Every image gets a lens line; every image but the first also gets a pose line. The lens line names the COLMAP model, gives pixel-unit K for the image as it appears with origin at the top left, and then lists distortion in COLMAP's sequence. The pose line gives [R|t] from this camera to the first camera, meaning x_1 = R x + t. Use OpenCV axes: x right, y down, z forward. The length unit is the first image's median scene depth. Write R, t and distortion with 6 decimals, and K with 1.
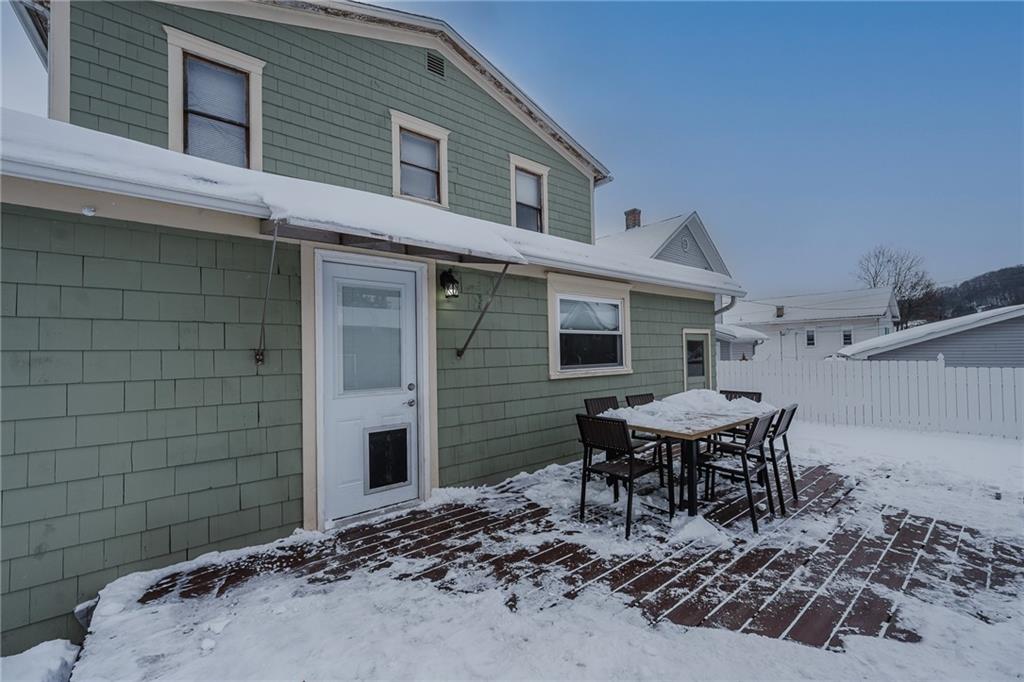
lens RADIAL K [[410.9, 0, 514.6], [0, 410.9, 344.5], [0, 0, 1]] dist [-0.001721, -0.000259]
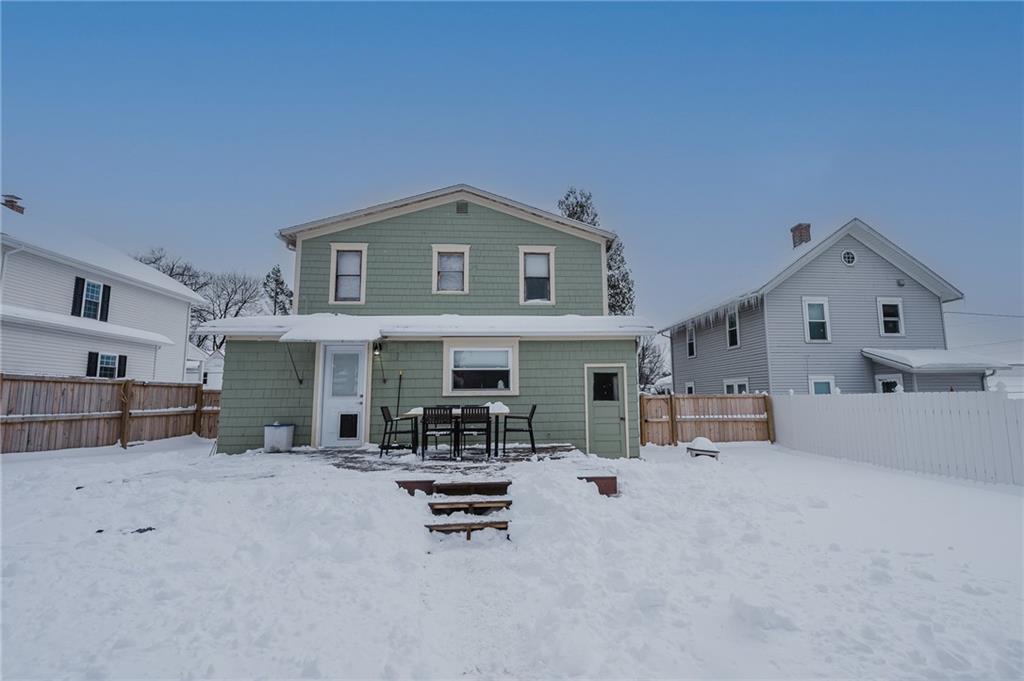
lens RADIAL K [[425.6, 0, 508.5], [0, 425.6, 340.3], [0, 0, 1]] dist [-0.000004, -0.000006]
pose [[0.824798, -0.067745, -0.561354, 1.369985], [0.008652, 0.994192, -0.107270, 0.044140], [0.565361, 0.083619, 0.820594, -0.384876]]
